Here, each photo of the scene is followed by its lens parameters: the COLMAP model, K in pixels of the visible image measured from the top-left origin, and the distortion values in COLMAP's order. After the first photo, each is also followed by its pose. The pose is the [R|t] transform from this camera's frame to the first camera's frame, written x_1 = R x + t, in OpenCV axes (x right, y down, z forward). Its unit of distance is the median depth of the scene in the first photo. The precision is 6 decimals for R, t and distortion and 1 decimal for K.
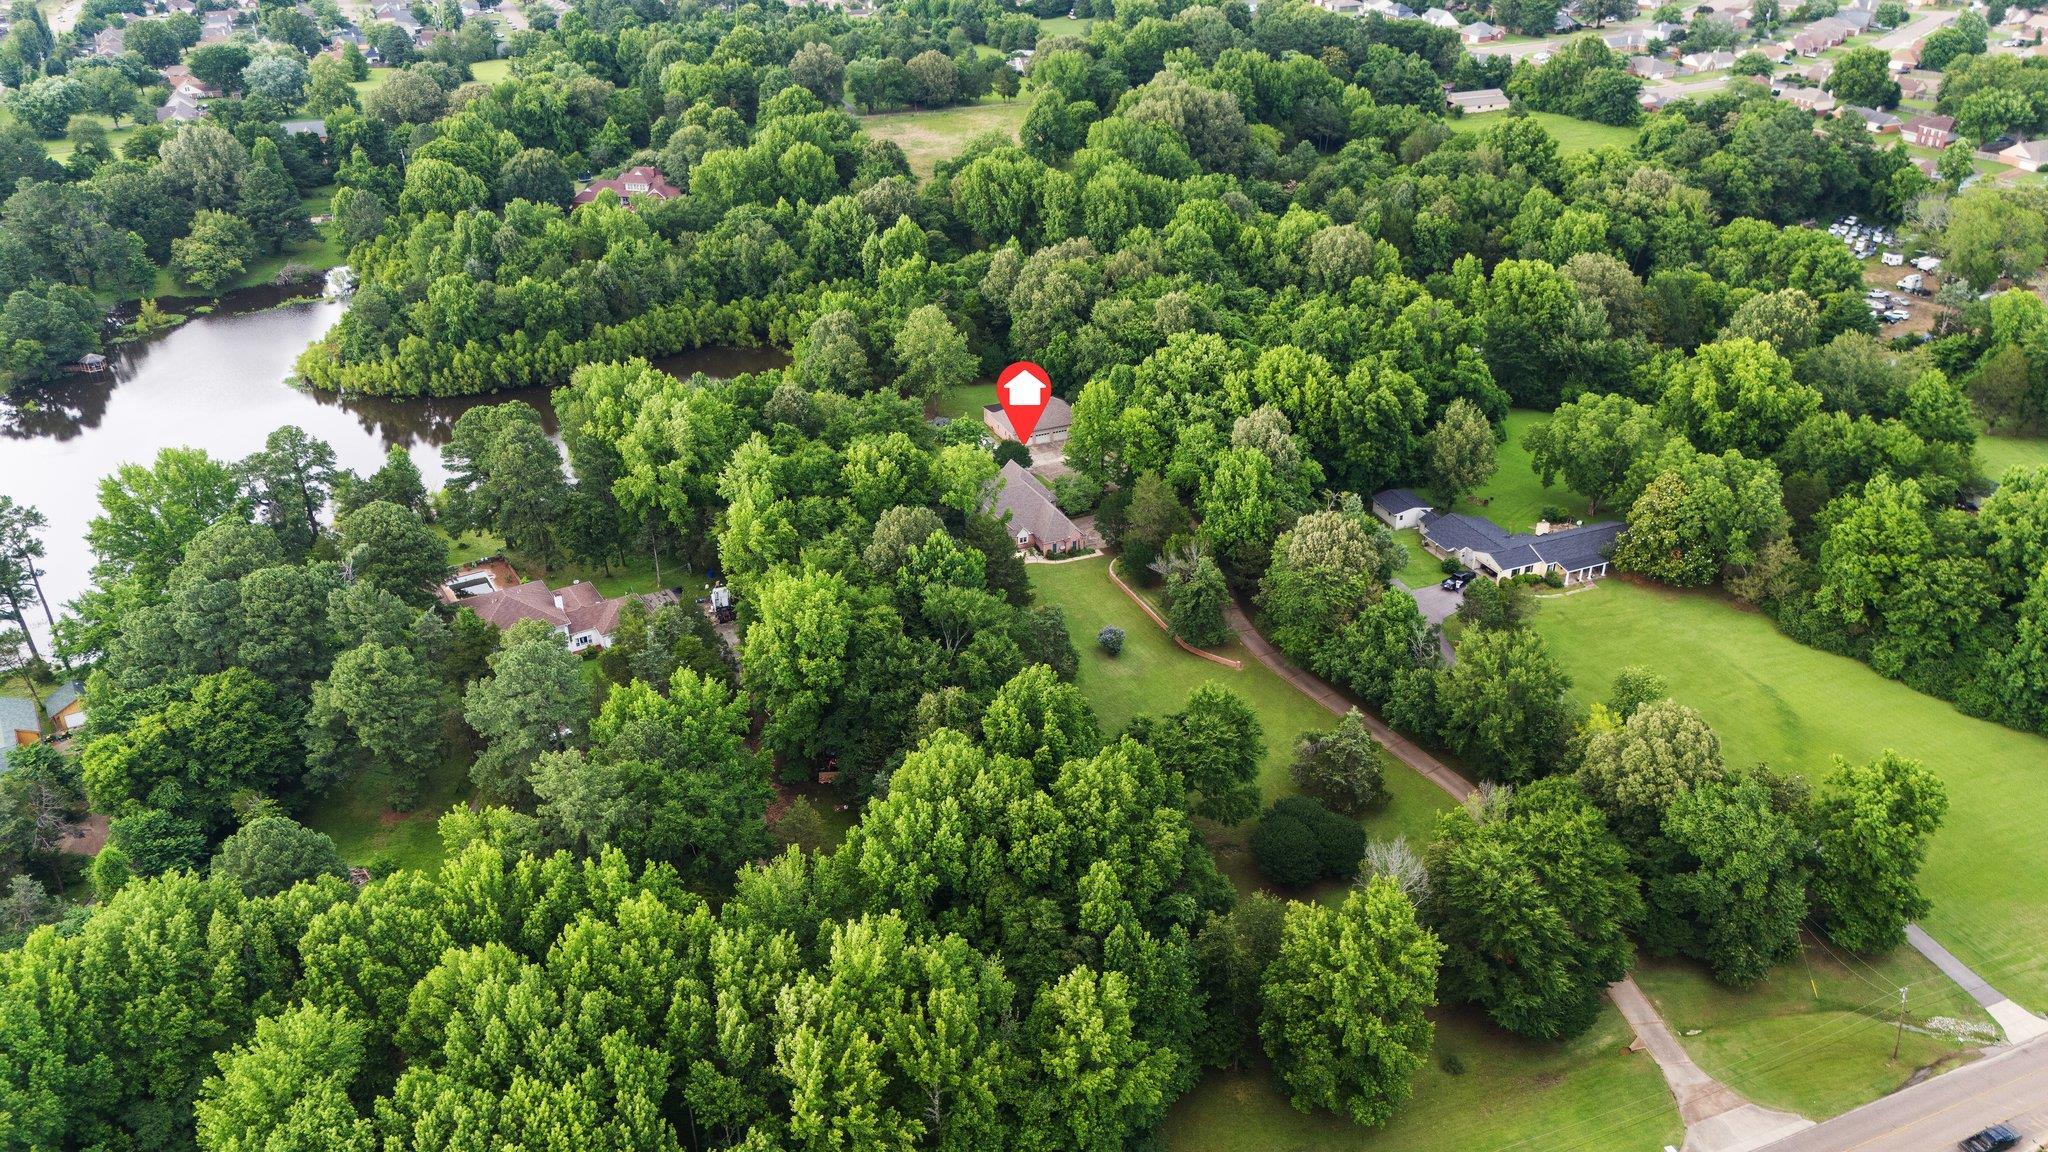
lens RADIAL K [[1539.8, 0, 1024.0], [0, 1539.8, 576.0], [0, 0, 1]] dist [0.007844, -0.000021]
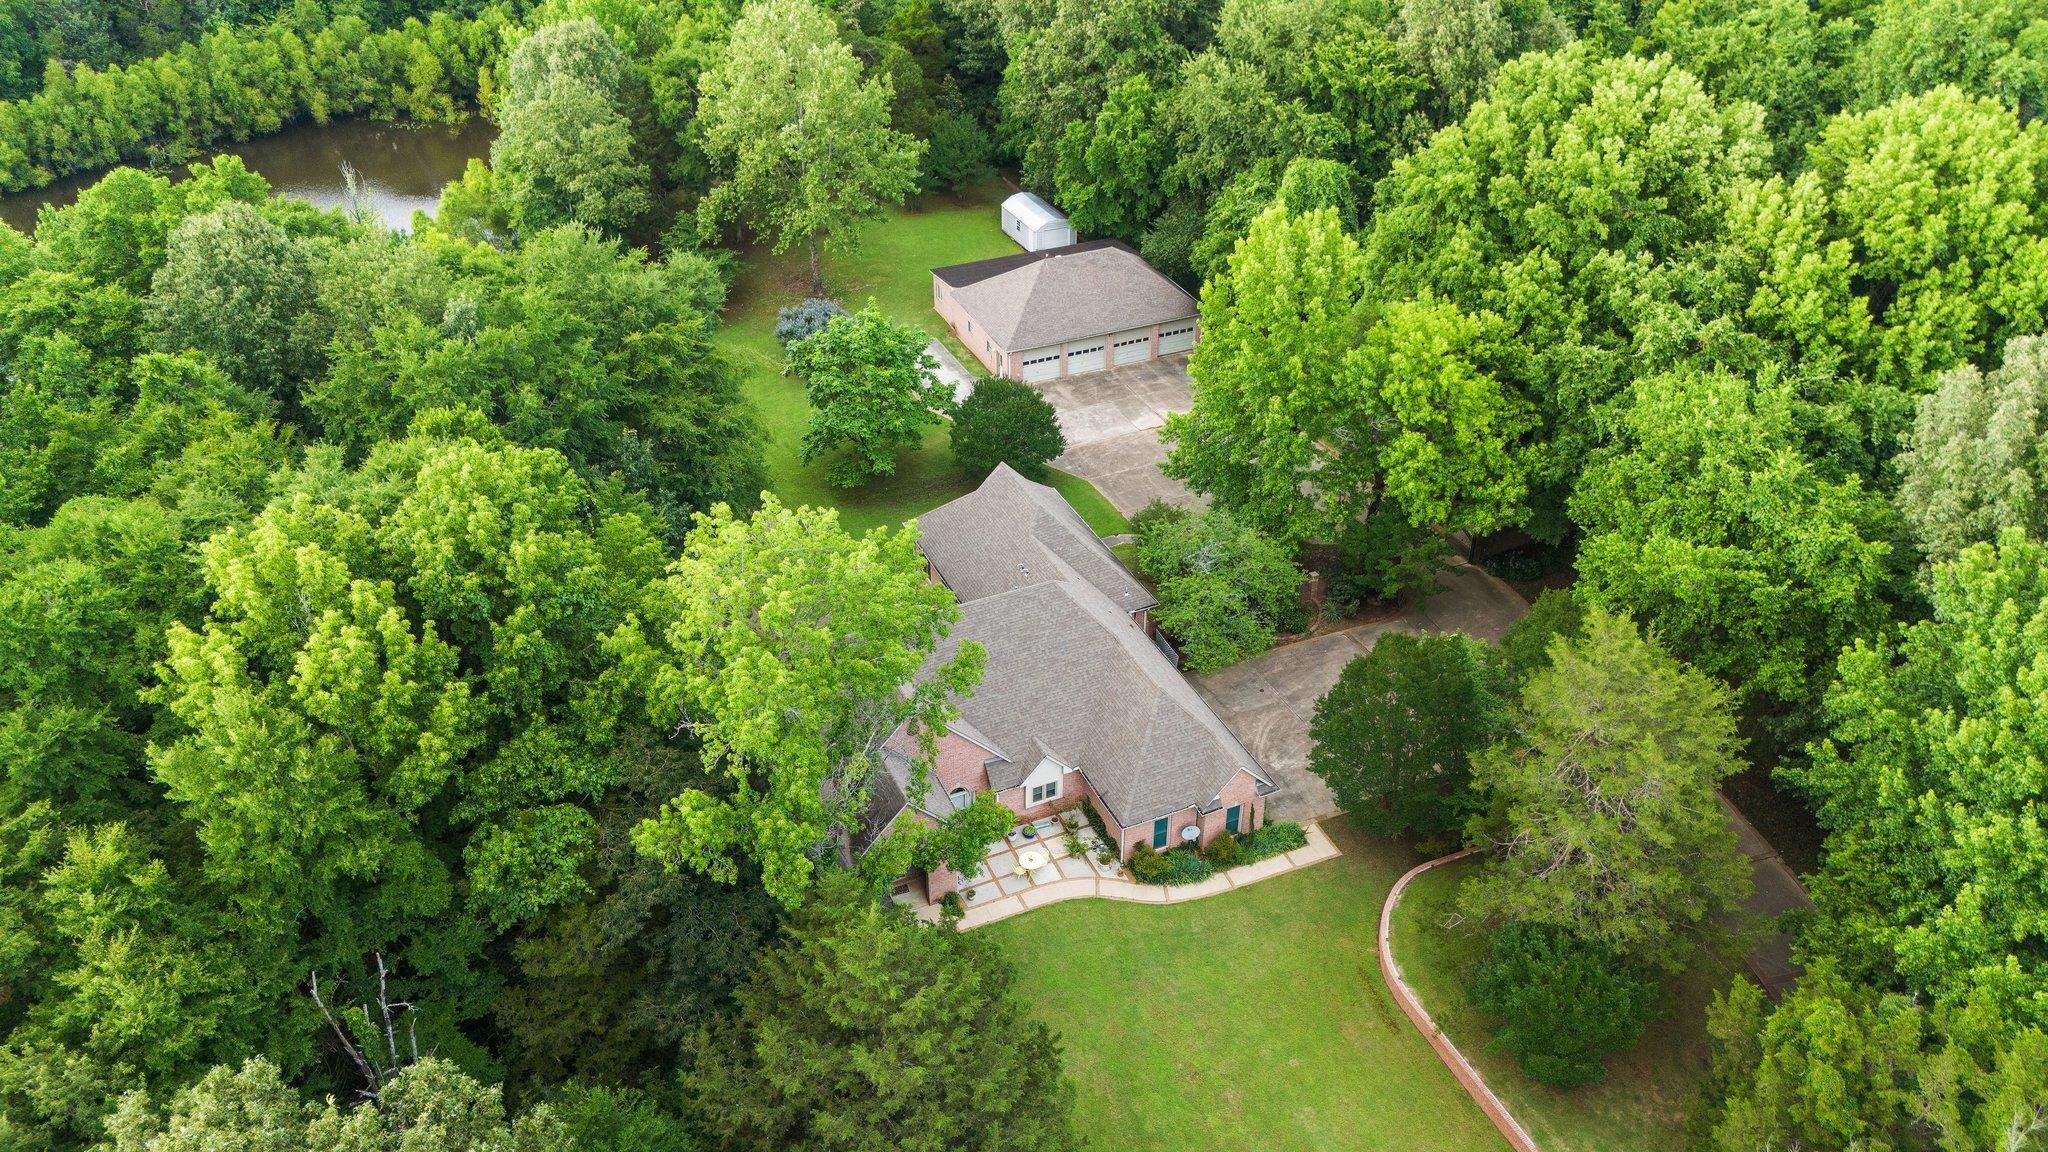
lens RADIAL K [[1539.8, 0, 1024.0], [0, 1539.8, 576.0], [0, 0, 1]] dist [0.007844, -0.000021]
pose [[0.999938, 0.007579, 0.008099, -0.005901], [-0.008445, 0.993581, 0.112811, -0.079070], [-0.007192, -0.112872, 0.993583, 0.618130]]
